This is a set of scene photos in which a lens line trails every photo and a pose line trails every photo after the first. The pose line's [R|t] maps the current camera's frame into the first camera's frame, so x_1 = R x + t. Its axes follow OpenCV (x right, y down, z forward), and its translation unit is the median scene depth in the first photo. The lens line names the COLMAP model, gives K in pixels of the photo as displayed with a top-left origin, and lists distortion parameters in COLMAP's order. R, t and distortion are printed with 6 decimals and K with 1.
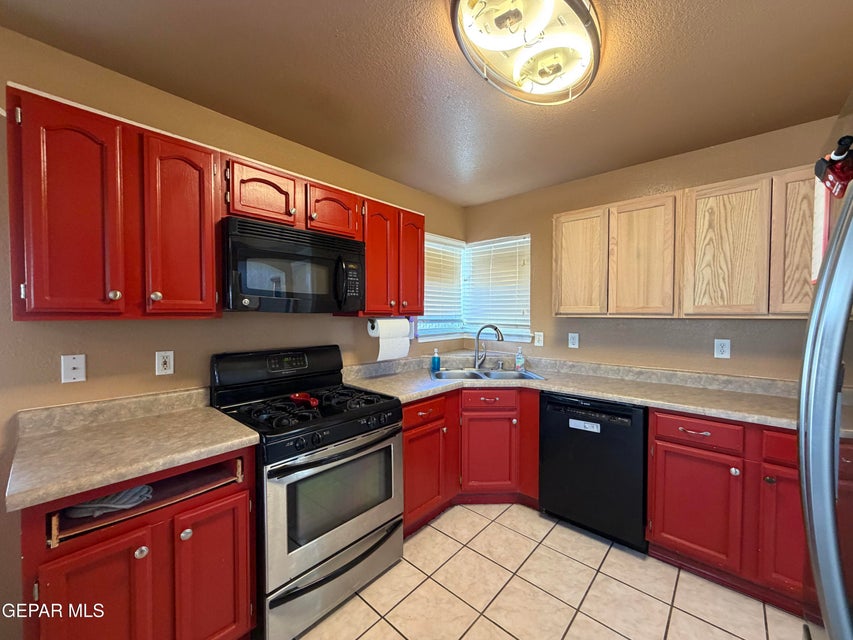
lens RADIAL K [[340.4, 0, 429.7], [0, 340.4, 320.2], [0, 0, 1]] dist [0.000996, 0.000327]
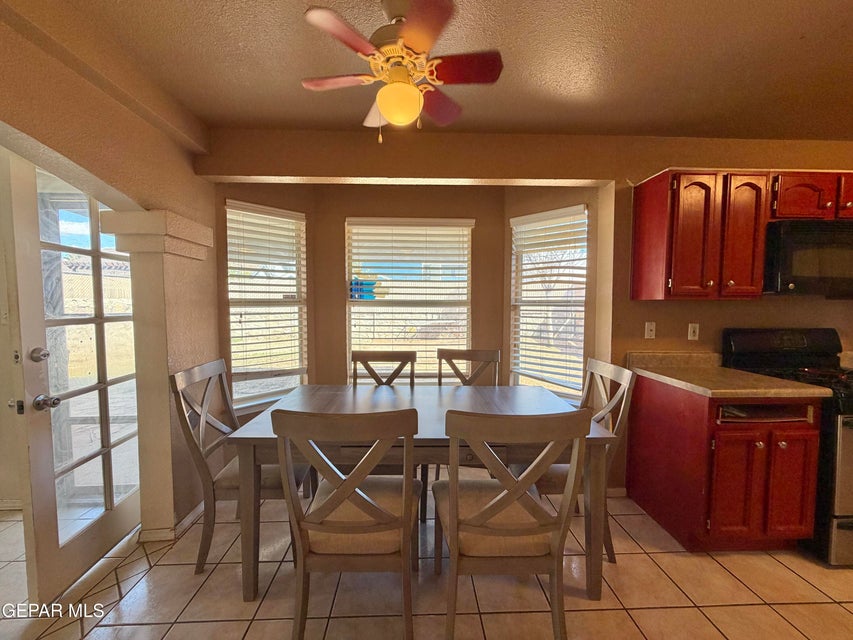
lens RADIAL K [[340.4, 0, 426.0], [0, 340.4, 320.3], [0, 0, 1]] dist [0.000996, 0.000327]
pose [[0.700841, 0.036702, -0.712372, -0.644862], [-0.020625, 0.999301, 0.031194, 0.065866], [0.713019, -0.007169, 0.701108, -0.940602]]
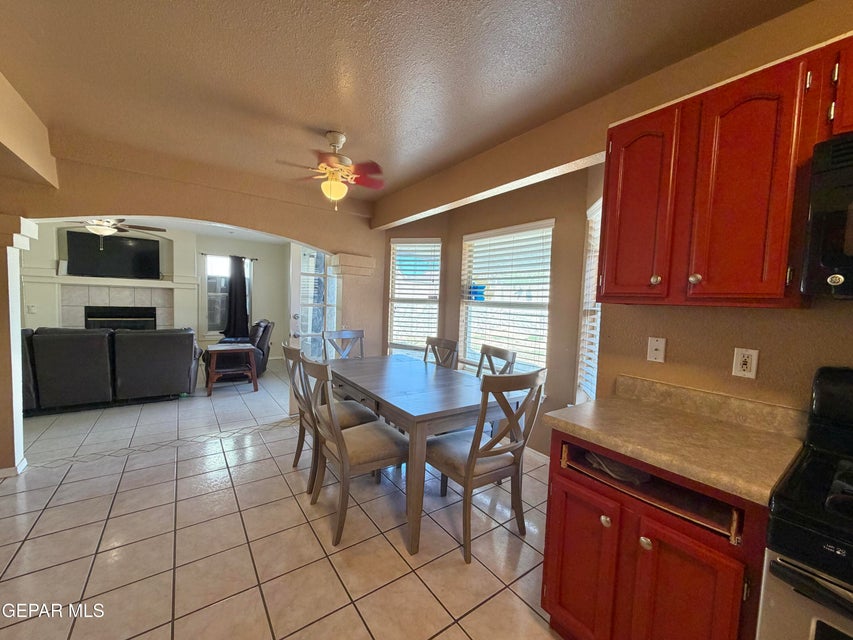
lens RADIAL K [[340.4, 0, 418.1], [0, 340.4, 318.9], [0, 0, 1]] dist [0.000996, 0.000327]
pose [[-0.219099, 0.041292, -0.974829, 0.216680], [-0.065480, 0.996229, 0.056915, 0.029291], [0.973503, 0.076302, -0.215569, 0.477996]]
